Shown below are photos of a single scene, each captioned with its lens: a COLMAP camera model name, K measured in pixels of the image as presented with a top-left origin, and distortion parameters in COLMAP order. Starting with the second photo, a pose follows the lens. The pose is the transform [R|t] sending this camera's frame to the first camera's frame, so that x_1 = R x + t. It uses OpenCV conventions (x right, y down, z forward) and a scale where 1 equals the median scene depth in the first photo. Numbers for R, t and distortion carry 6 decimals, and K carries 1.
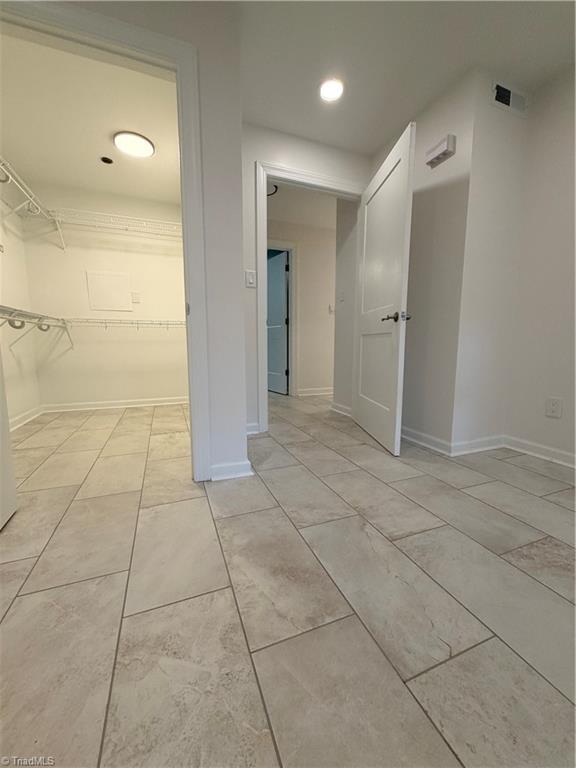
lens RADIAL K [[306.8, 0, 288.1], [0, 306.8, 381.0], [0, 0, 1]] dist [0.000001, 0.000429]
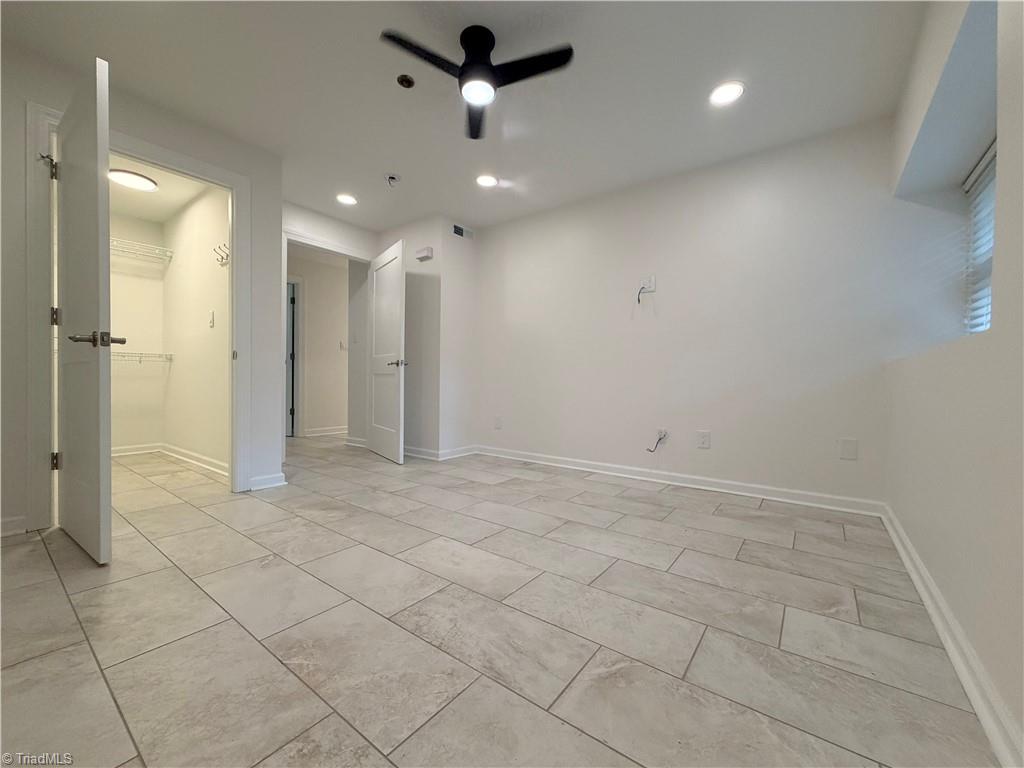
lens RADIAL K [[409.1, 0, 509.3], [0, 409.1, 383.7], [0, 0, 1]] dist [0.000001, 0.000429]
pose [[0.855996, 0.002676, 0.516976, -0.157151], [0.053845, 0.994087, -0.094300, 0.078927], [-0.514171, 0.108557, 0.850790, -0.746446]]
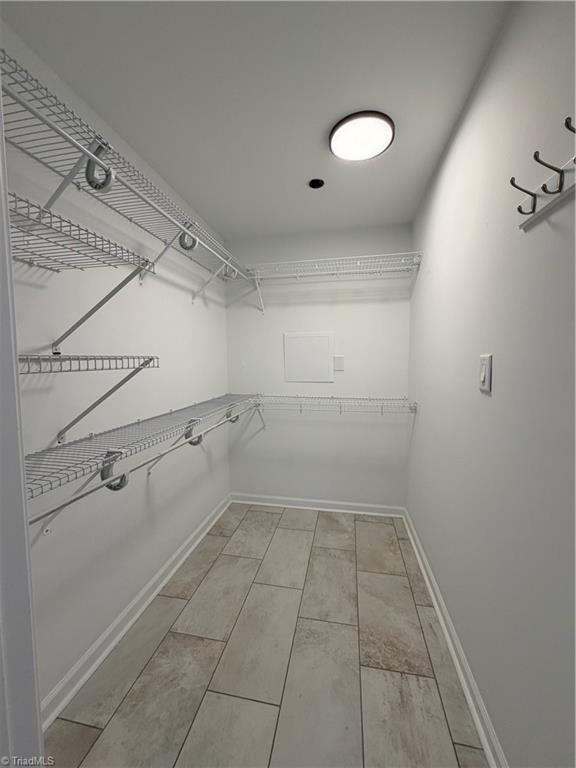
lens RADIAL K [[306.8, 0, 288.1], [0, 306.8, 381.0], [0, 0, 1]] dist [0.000001, 0.000429]
pose [[0.837914, 0.034291, -0.544725, -0.315634], [-0.061462, 0.997604, -0.031744, -0.315837], [0.542331, 0.060079, 0.838014, 0.518060]]
